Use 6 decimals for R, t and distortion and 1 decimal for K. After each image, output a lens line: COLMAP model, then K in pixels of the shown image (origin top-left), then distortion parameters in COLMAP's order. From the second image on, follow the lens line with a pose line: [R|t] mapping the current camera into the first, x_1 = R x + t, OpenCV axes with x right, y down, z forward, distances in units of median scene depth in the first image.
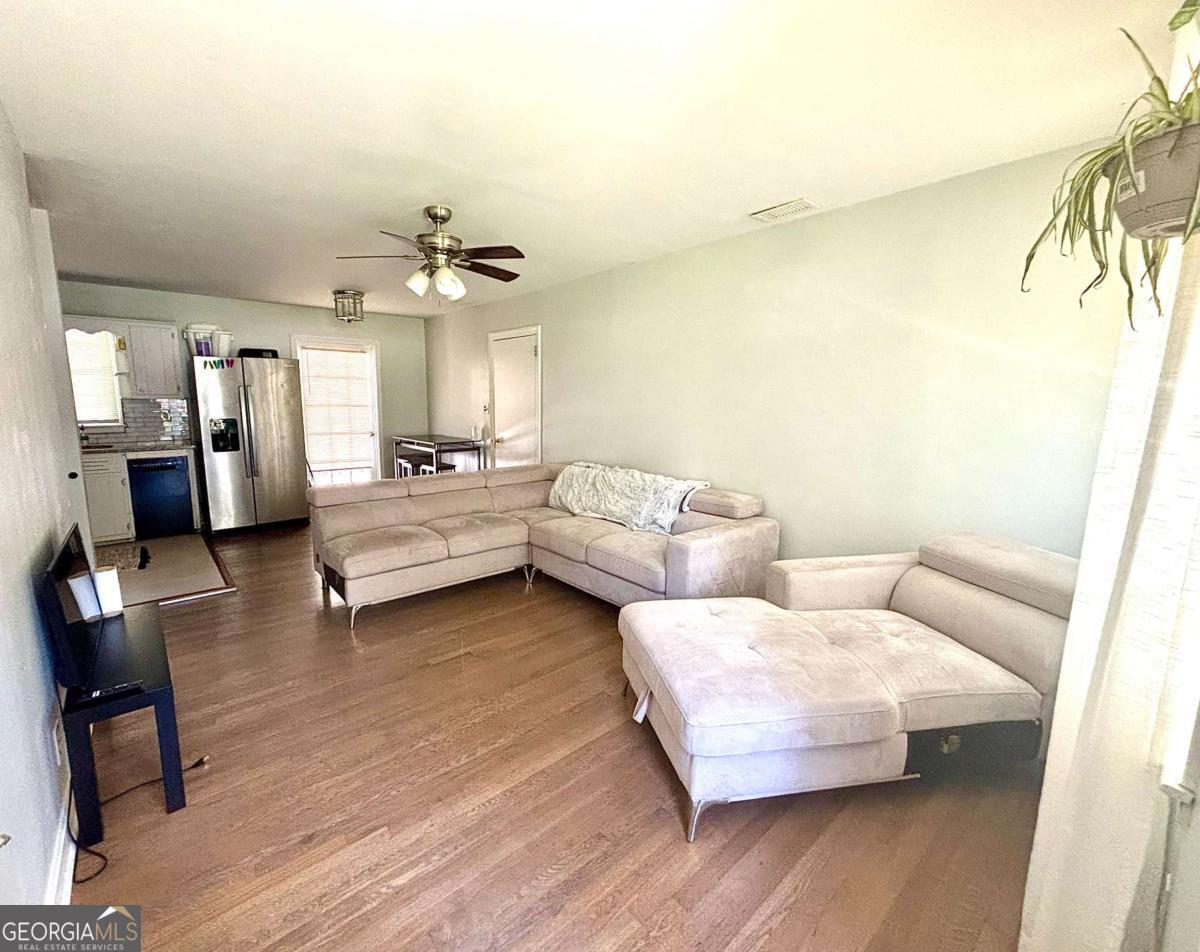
lens RADIAL K [[503.0, 0, 546.0], [0, 503.0, 475.7], [0, 0, 1]] dist [0.000088, 0.000022]
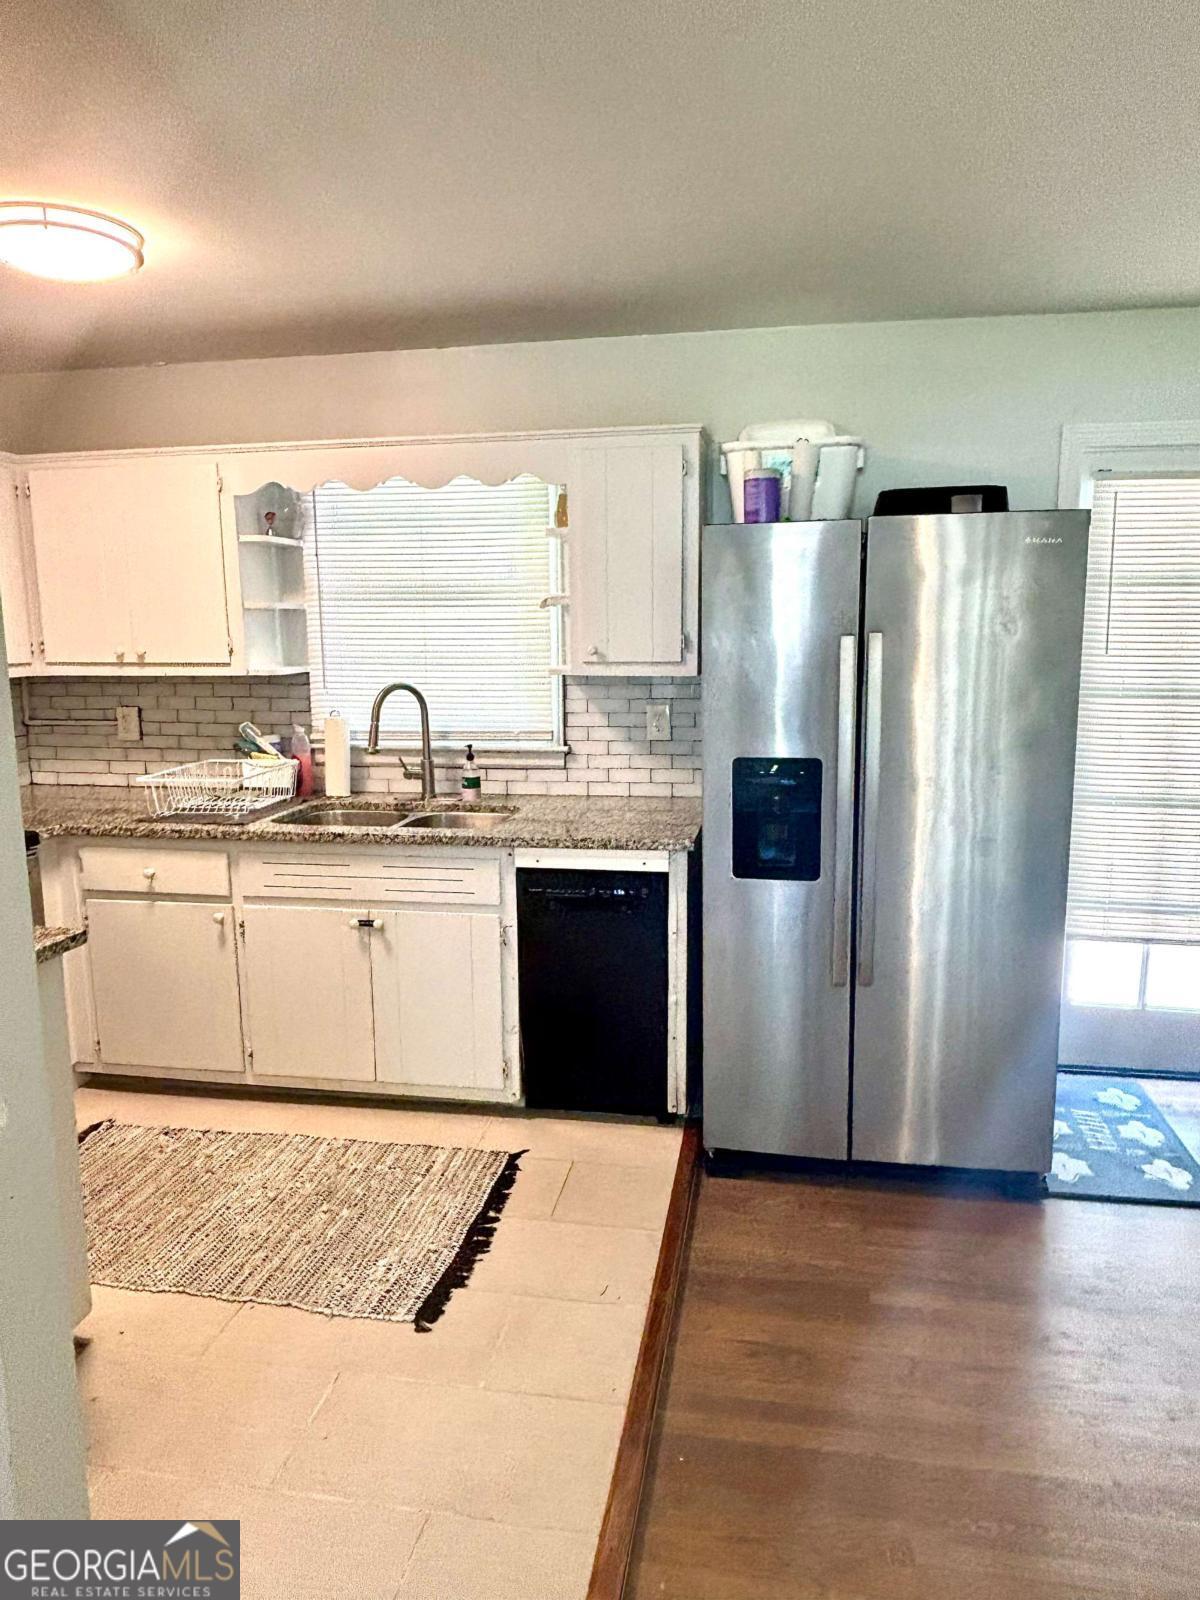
lens RADIAL K [[1095.0, 0, 600.0], [0, 1095.0, 800.0], [0, 0, 1]] dist [0.000226, -0.068874]
pose [[0.664932, 0.100775, -0.740074, -0.274020], [-0.103137, 0.993752, 0.042652, -0.104038], [0.739749, 0.047968, 0.671171, 0.539420]]
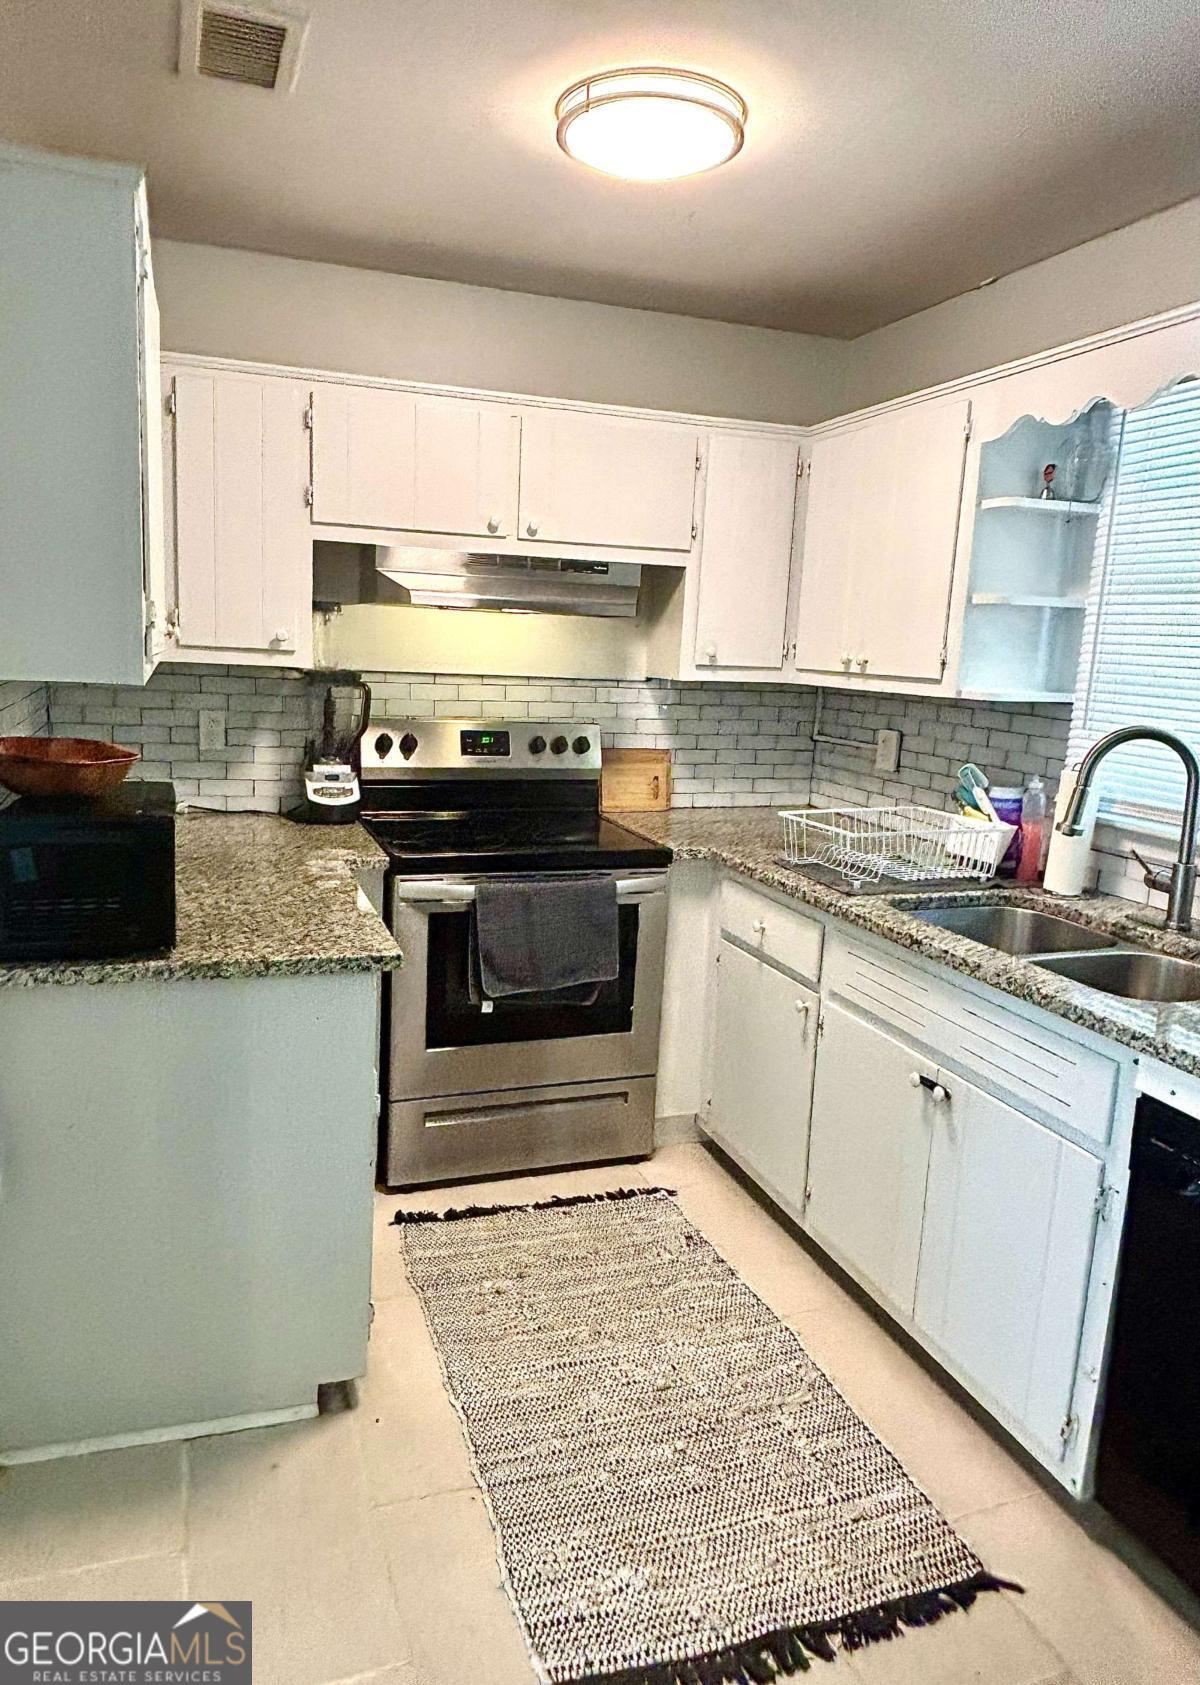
lens RADIAL K [[1090.9, 0, 600.0], [0, 1090.9, 842.5], [0, 0, 1]] dist [0.000293, -0.036295]
pose [[-0.353703, 0.138341, -0.925071, -0.408117], [-0.190504, 0.957618, 0.216047, -0.140274], [0.915752, 0.252646, -0.312358, 0.835840]]
